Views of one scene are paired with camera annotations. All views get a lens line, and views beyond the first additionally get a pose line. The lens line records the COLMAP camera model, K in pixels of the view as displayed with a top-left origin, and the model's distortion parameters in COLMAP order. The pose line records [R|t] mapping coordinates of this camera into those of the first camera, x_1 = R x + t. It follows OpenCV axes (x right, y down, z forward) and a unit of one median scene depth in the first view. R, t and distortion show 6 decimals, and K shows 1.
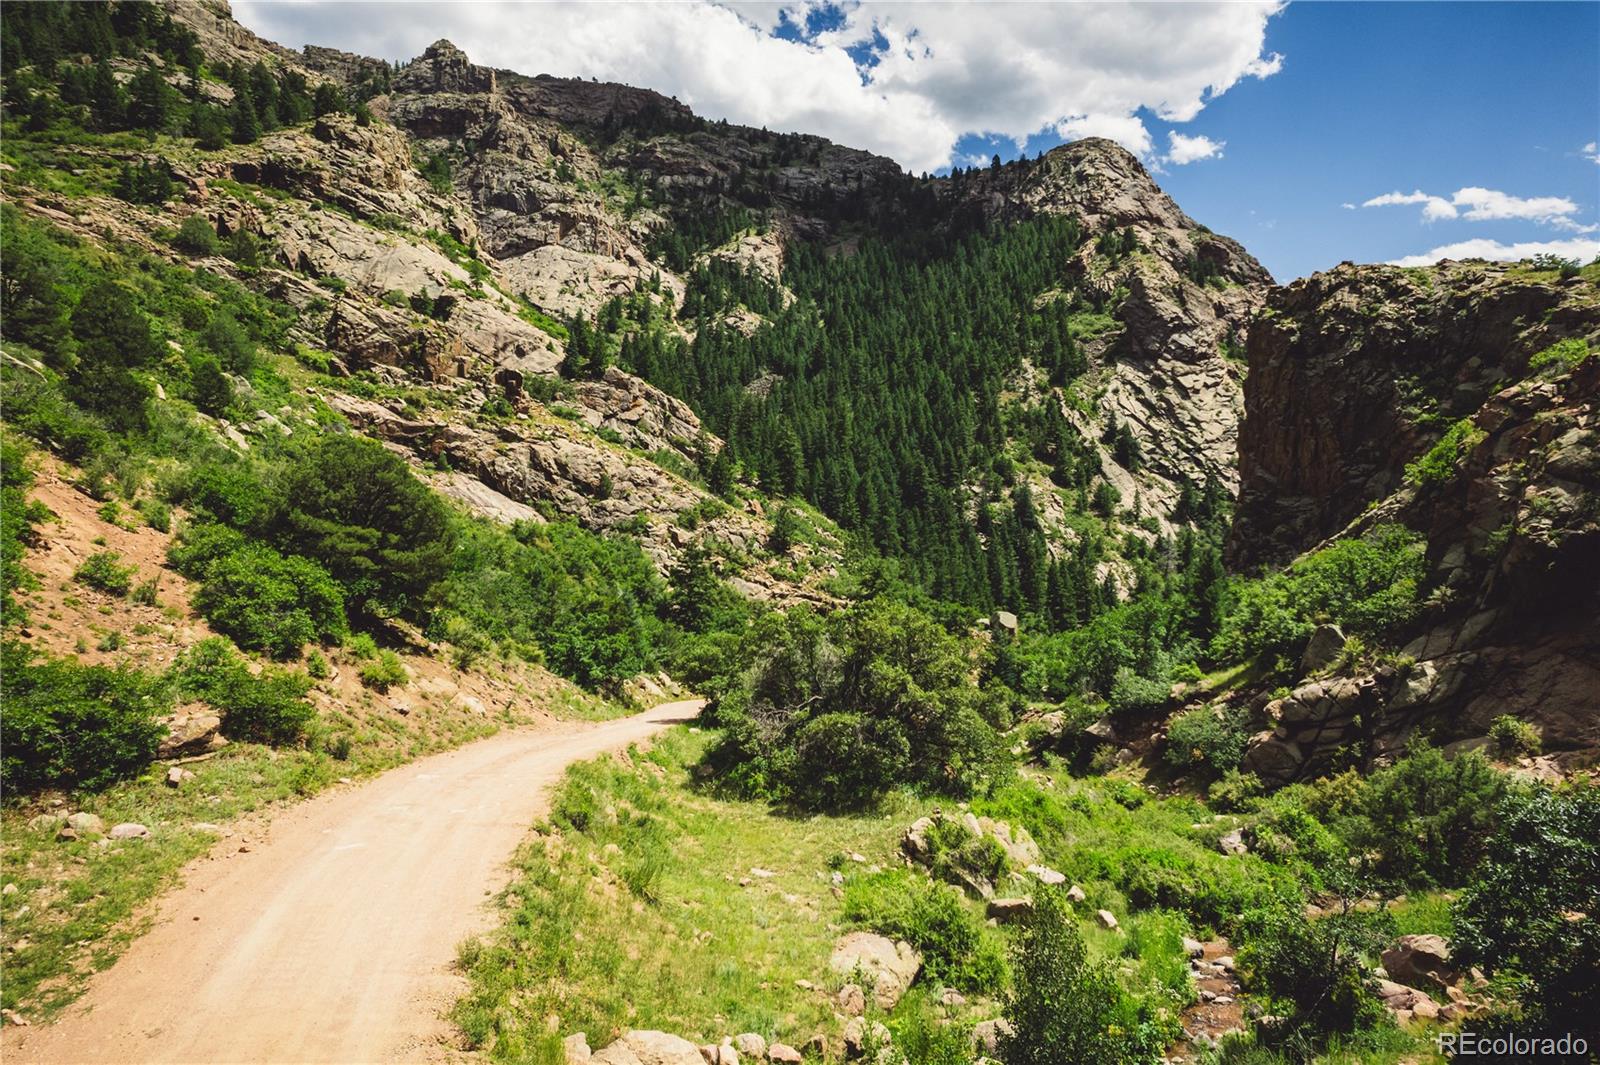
lens RADIAL K [[1031.7, 0, 798.7], [0, 1031.7, 532.0], [0, 0, 1]] dist [-0.070250, 0.065951]
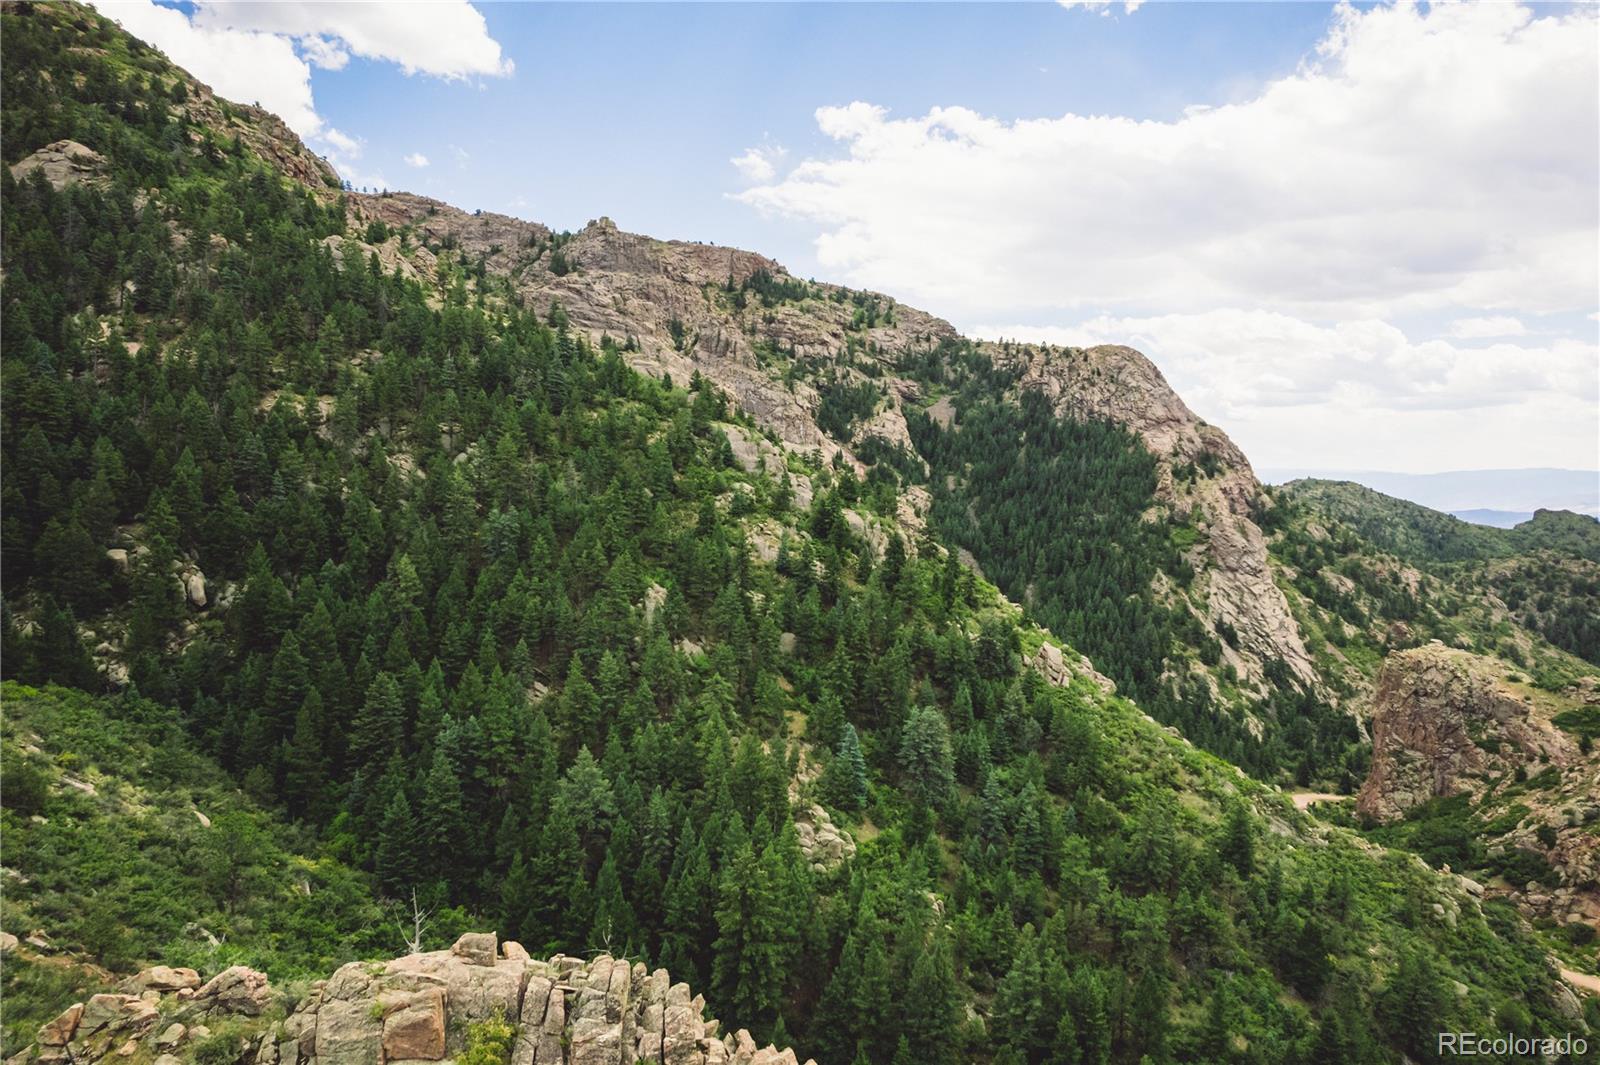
lens RADIAL K [[1031.7, 0, 797.6], [0, 1031.7, 536.4], [0, 0, 1]] dist [-0.070250, 0.065951]
pose [[0.984352, -0.008931, 0.175989, -0.565484], [0.000042, 0.998727, 0.050450, -0.268358], [-0.176215, -0.049653, 0.983099, -0.457579]]
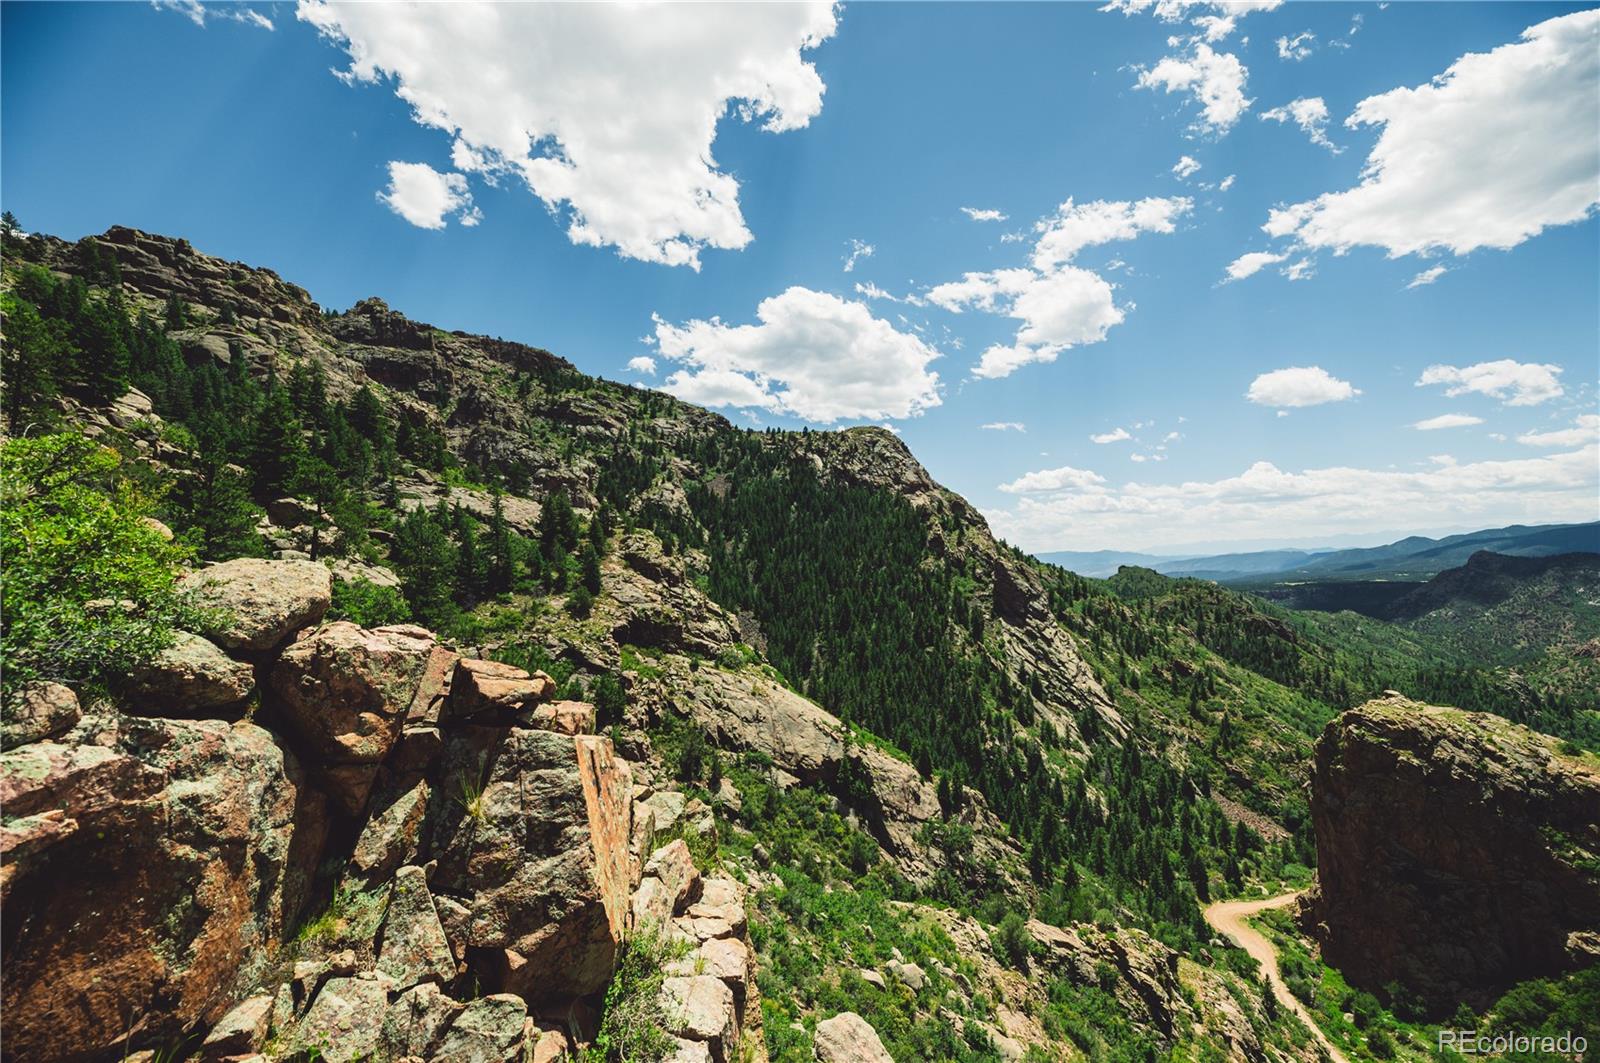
lens RADIAL K [[646.6, 0, 797.3], [0, 646.6, 536.3], [0, 0, 1]] dist [0.002853, -0.001766]
pose [[0.912197, -0.014392, 0.409500, -0.346652], [0.041128, 0.997552, -0.056557, -0.218085], [-0.407684, 0.068433, 0.910555, 0.162768]]
